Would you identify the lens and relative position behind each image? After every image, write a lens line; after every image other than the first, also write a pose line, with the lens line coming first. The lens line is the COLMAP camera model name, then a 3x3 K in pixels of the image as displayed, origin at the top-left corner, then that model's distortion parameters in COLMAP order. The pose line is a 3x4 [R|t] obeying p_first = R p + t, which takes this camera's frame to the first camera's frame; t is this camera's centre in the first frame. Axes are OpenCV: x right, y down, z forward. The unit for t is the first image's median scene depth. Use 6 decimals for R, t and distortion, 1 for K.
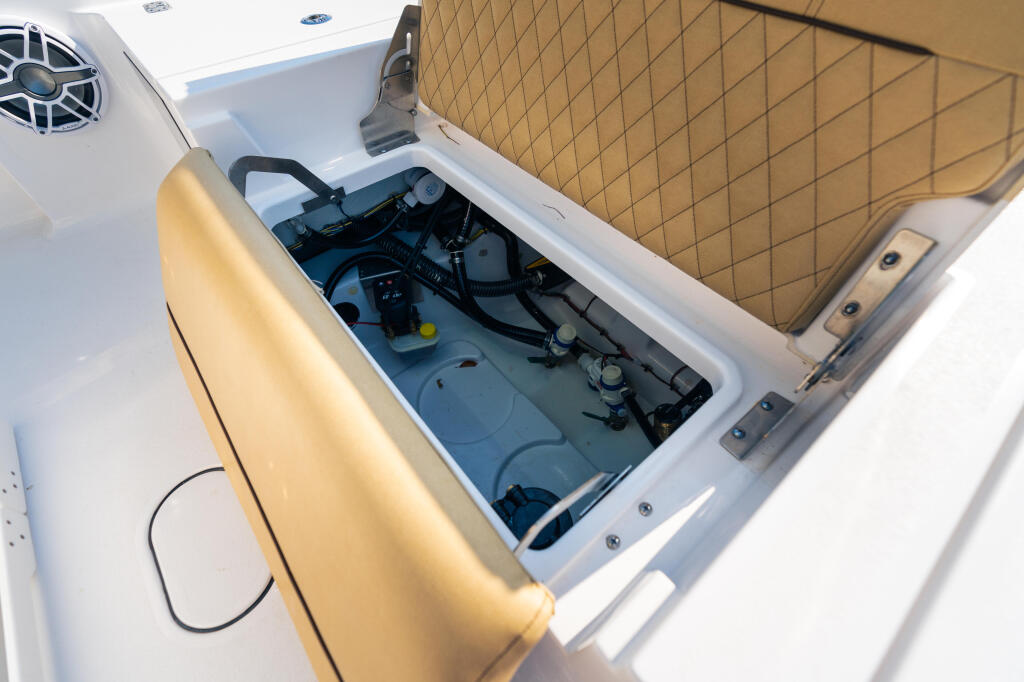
lens RADIAL K [[470.9, 0, 512.0], [0, 470.9, 341.0], [0, 0, 1]] dist [0.001170, -0.000023]
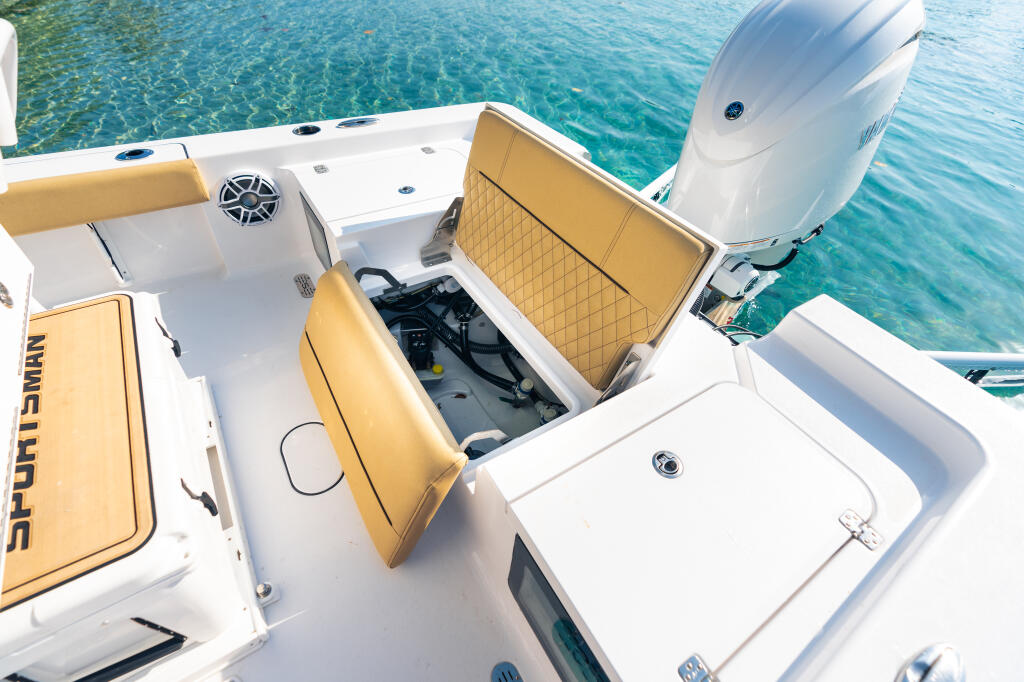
lens RADIAL K [[470.9, 0, 512.0], [0, 470.9, 341.0], [0, 0, 1]] dist [0.001170, -0.000023]
pose [[0.988880, 0.146254, -0.026938, 0.116132], [-0.148469, 0.981316, -0.122378, 0.050911], [0.008536, 0.125017, 0.992118, -0.699243]]
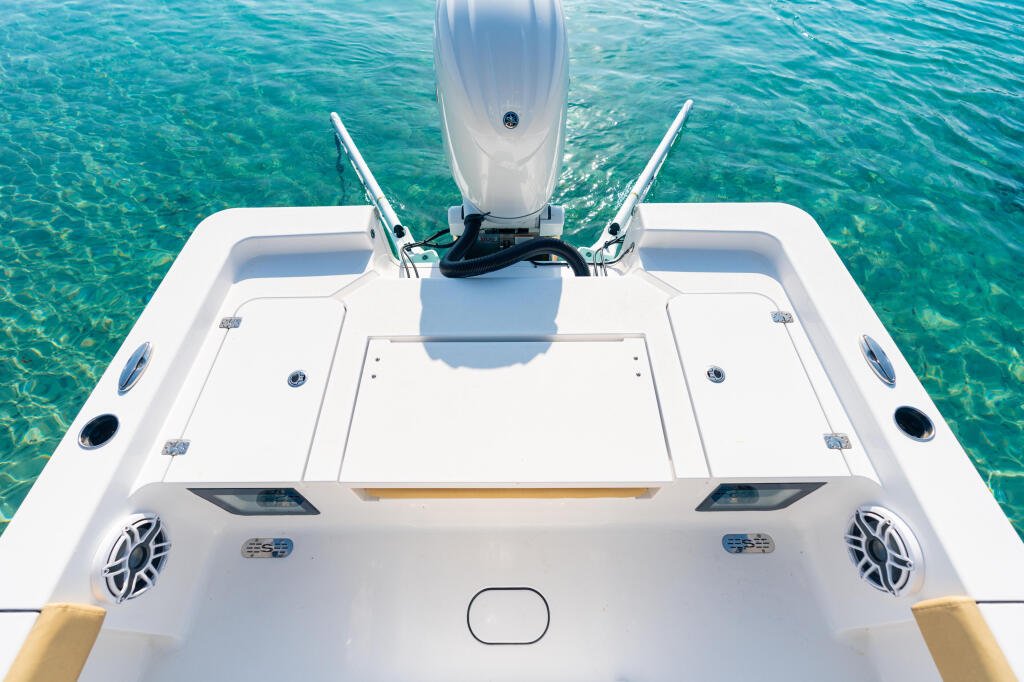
lens RADIAL K [[470.9, 0, 512.0], [0, 470.9, 341.0], [0, 0, 1]] dist [0.001170, -0.000023]
pose [[0.625041, -0.629684, 0.461327, -0.569736], [0.599365, 0.765766, 0.233159, -0.668640], [-0.500085, 0.130769, 0.856046, -0.671072]]
